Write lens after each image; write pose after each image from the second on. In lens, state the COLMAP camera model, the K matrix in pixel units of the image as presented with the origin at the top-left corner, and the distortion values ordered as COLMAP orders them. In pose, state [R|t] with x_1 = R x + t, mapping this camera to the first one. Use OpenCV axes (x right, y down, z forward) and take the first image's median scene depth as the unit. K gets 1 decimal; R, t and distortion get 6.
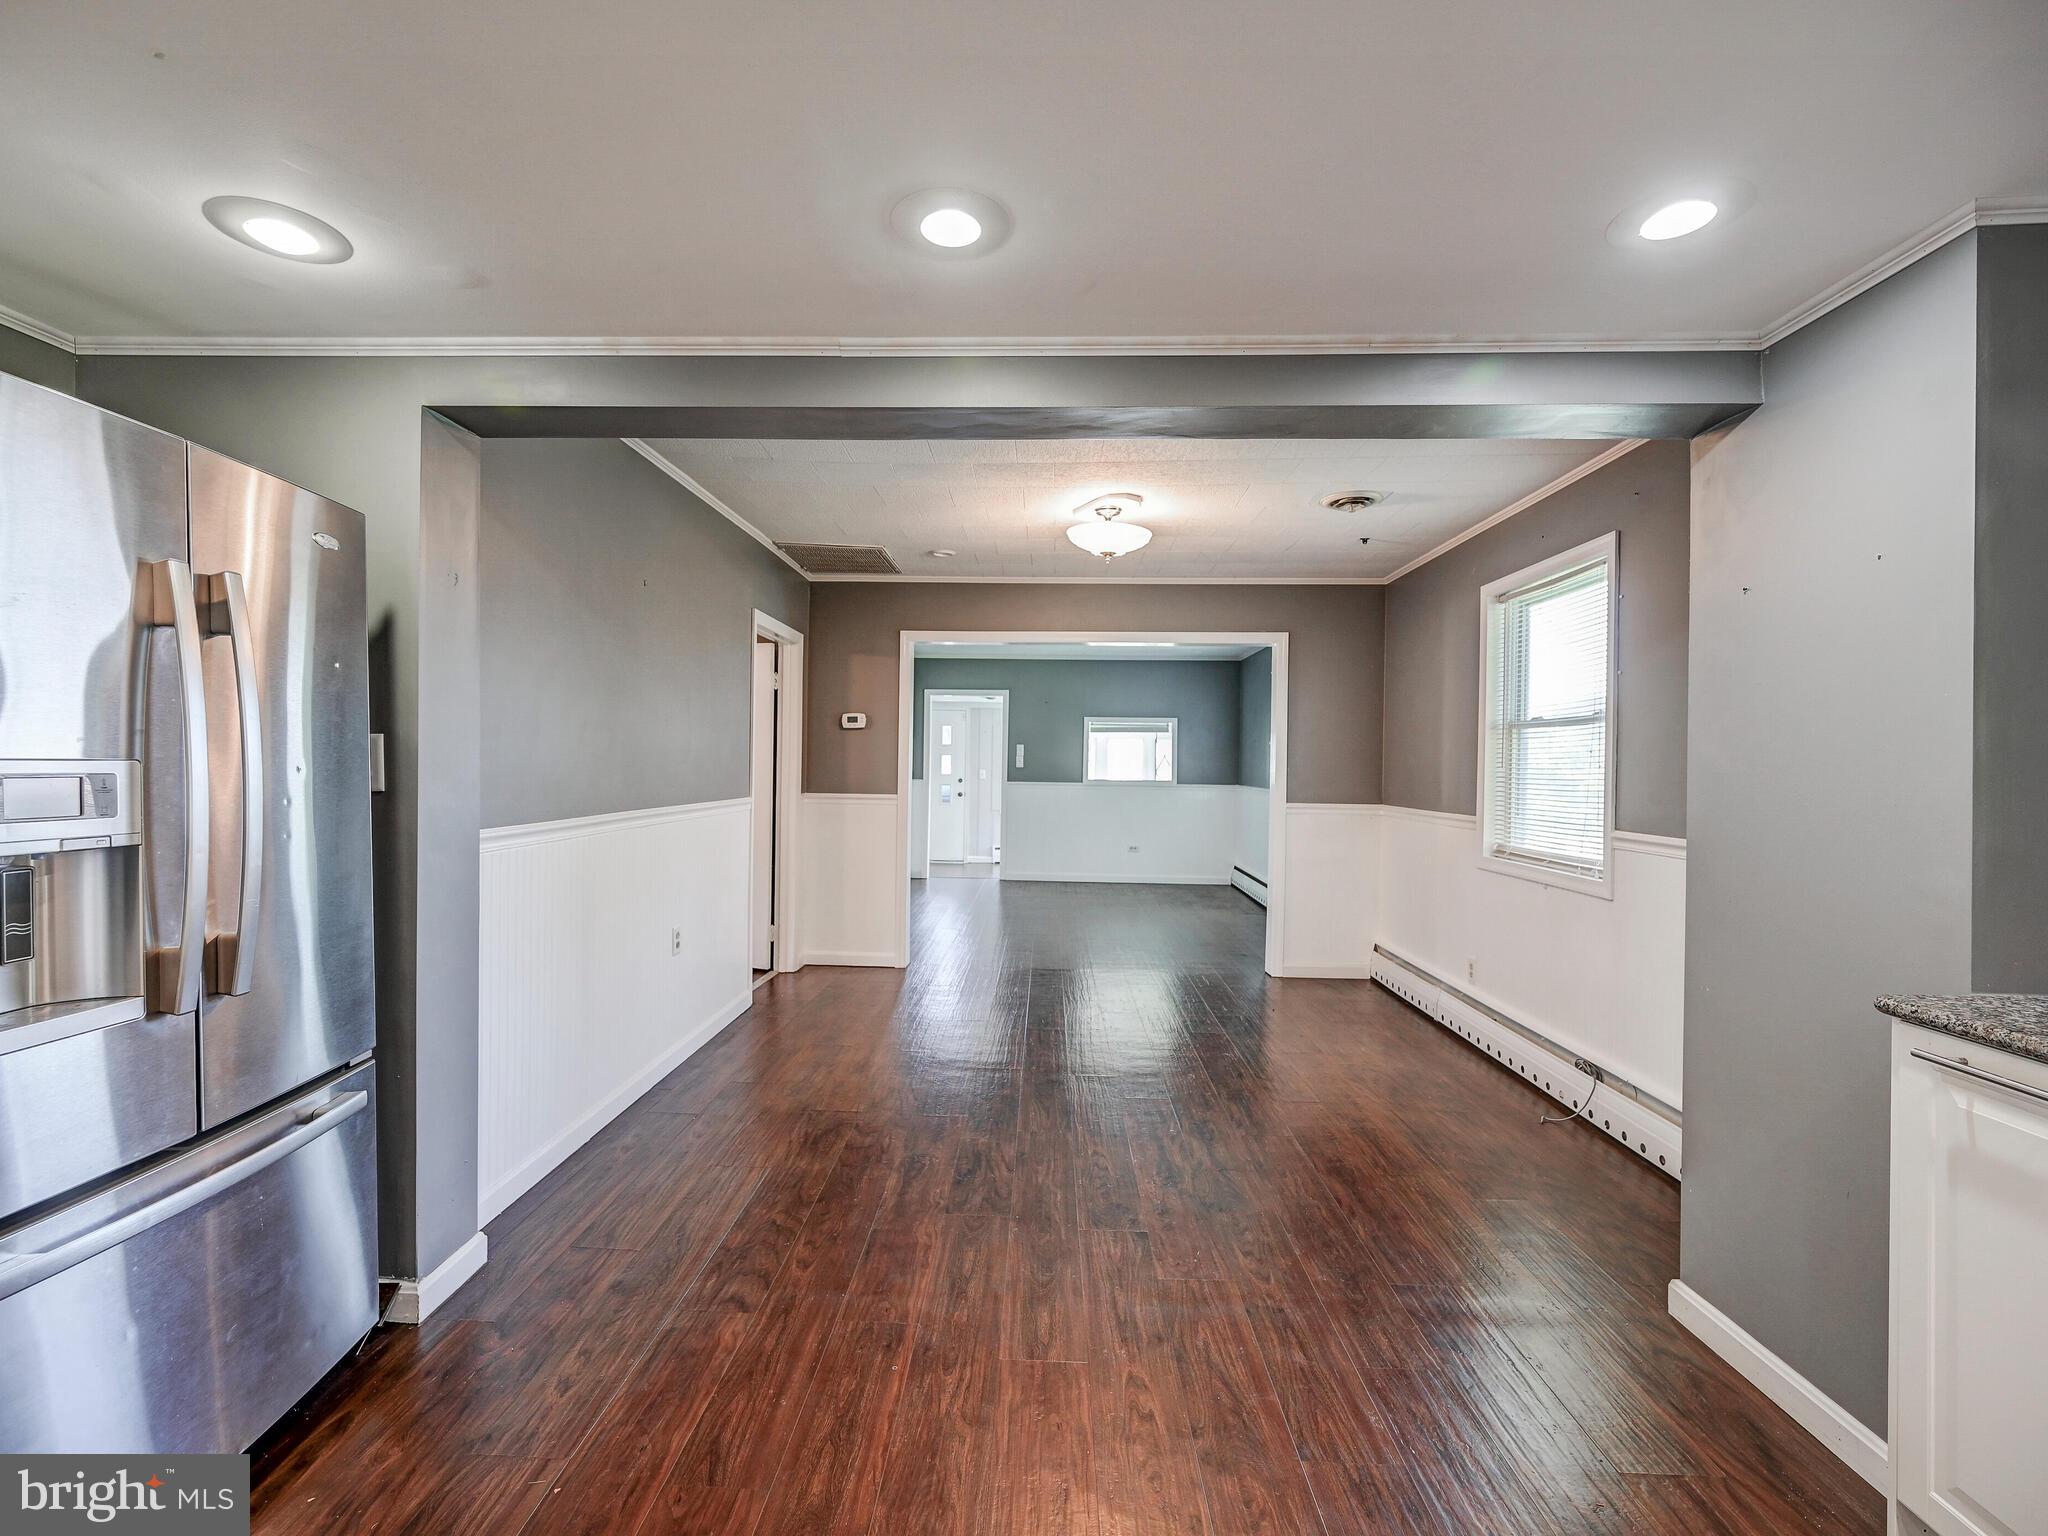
lens RADIAL K [[913.5, 0, 1015.3], [0, 913.5, 769.1], [0, 0, 1]] dist [-0.008141, -0.000315]
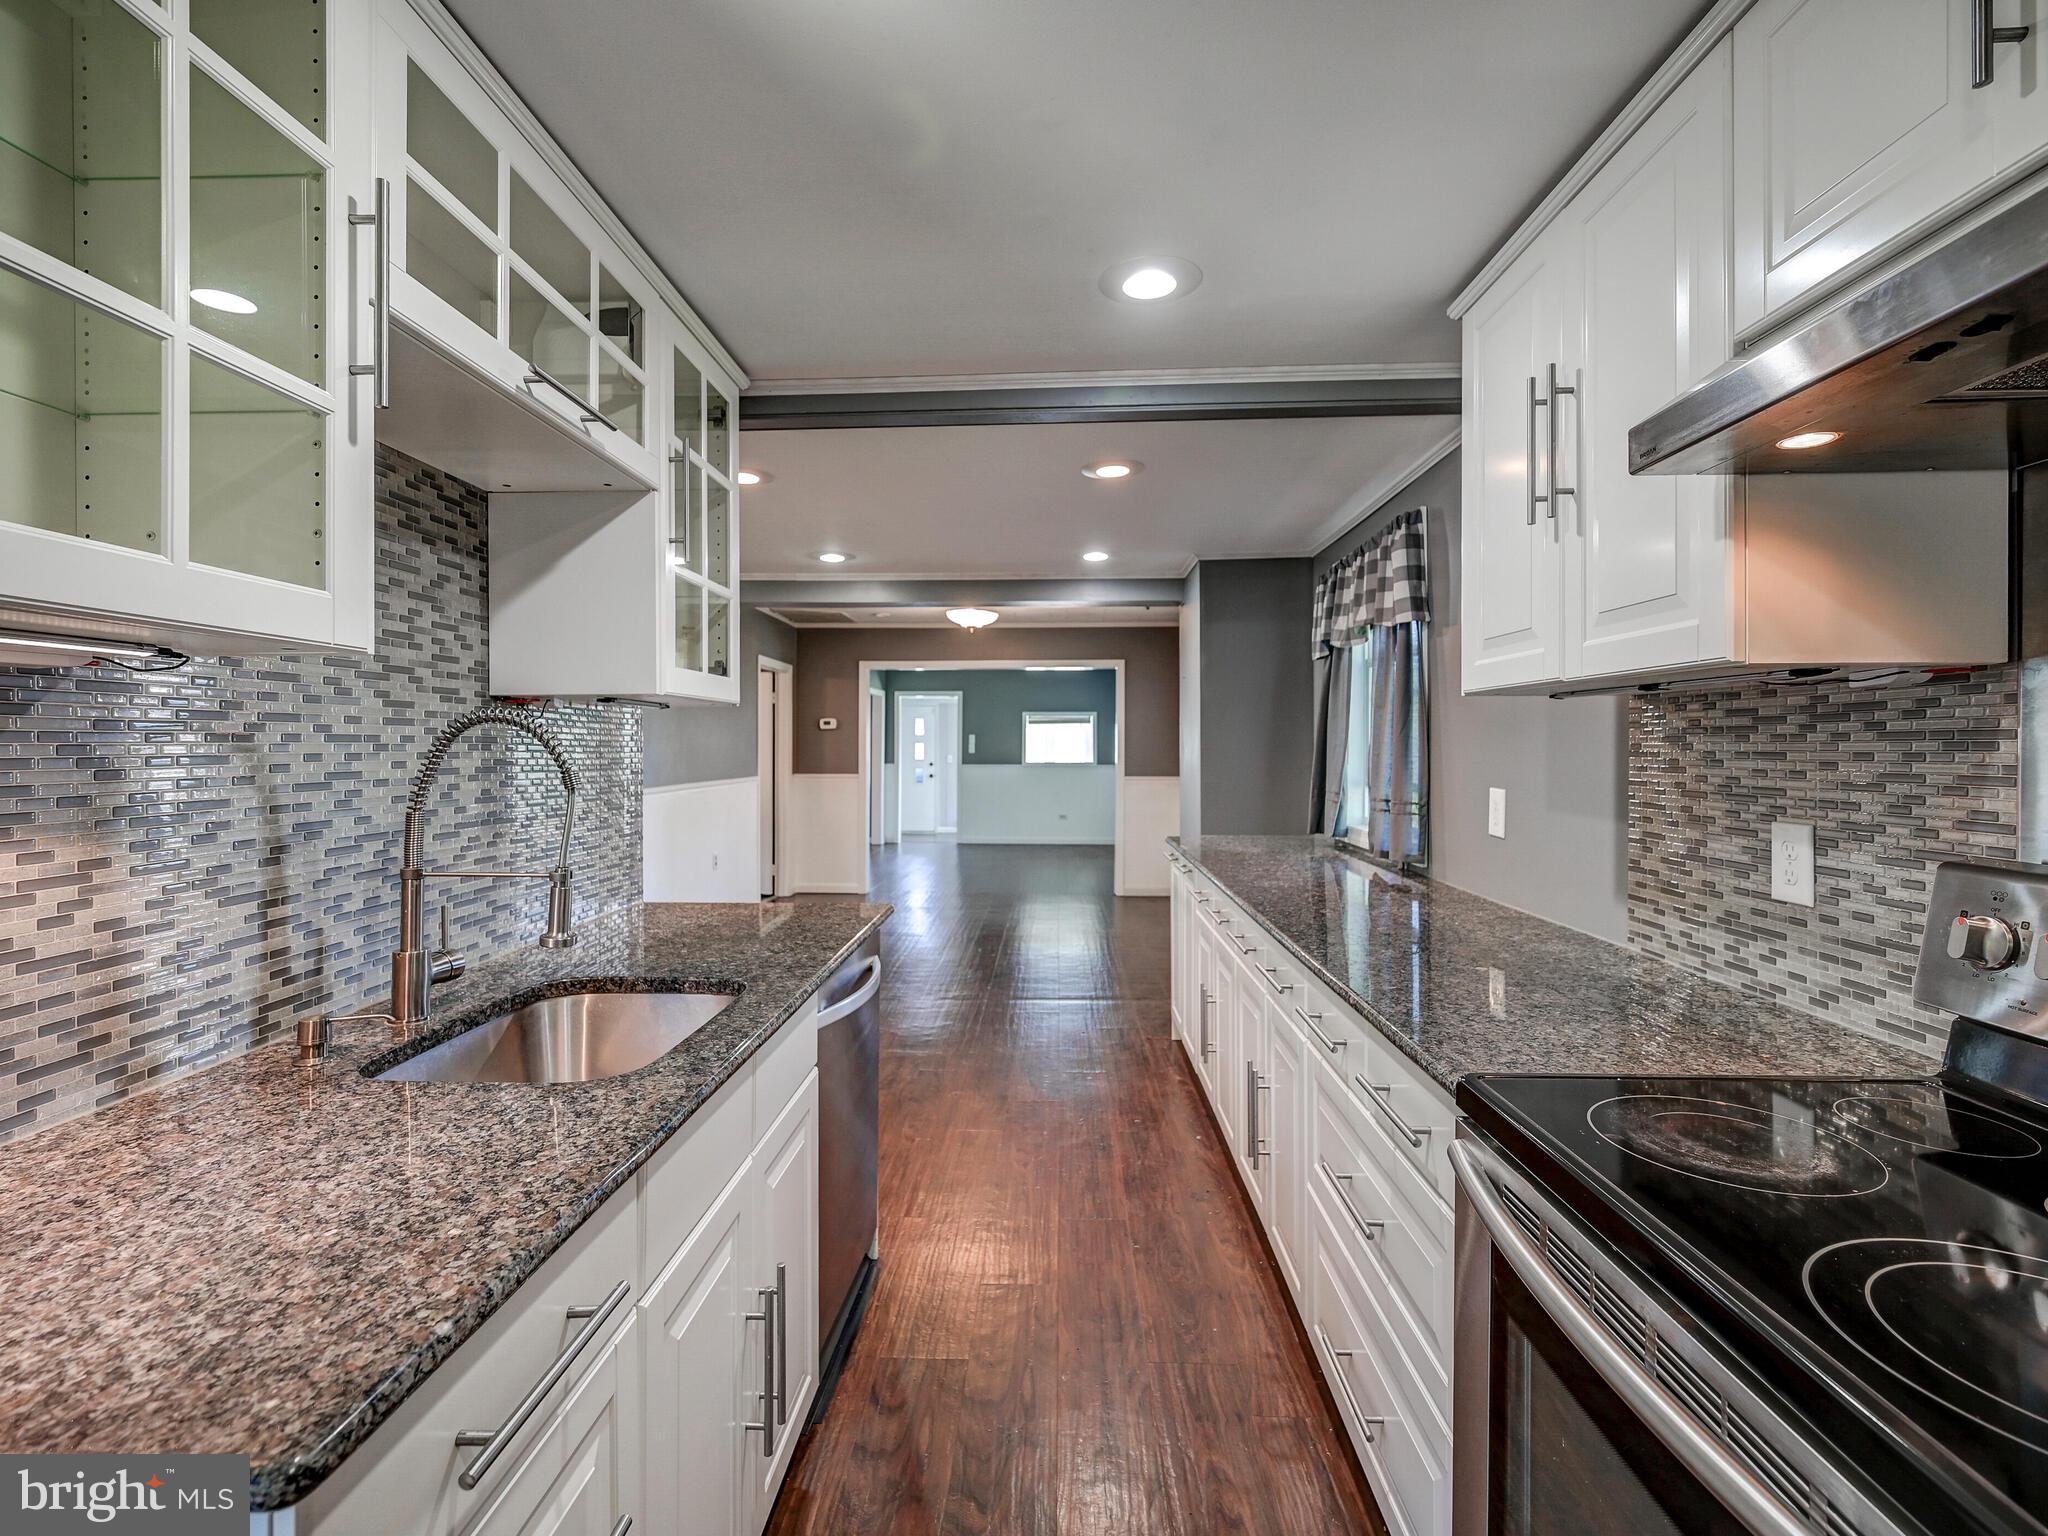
lens RADIAL K [[967.3, 0, 1029.3], [0, 967.3, 756.9], [0, 0, 1]] dist [0.001111, -0.000307]
pose [[0.999911, -0.012860, -0.003606, 0.089867], [0.012878, 0.999906, 0.004810, -0.001920], [0.003544, -0.004856, 0.999982, -0.325746]]
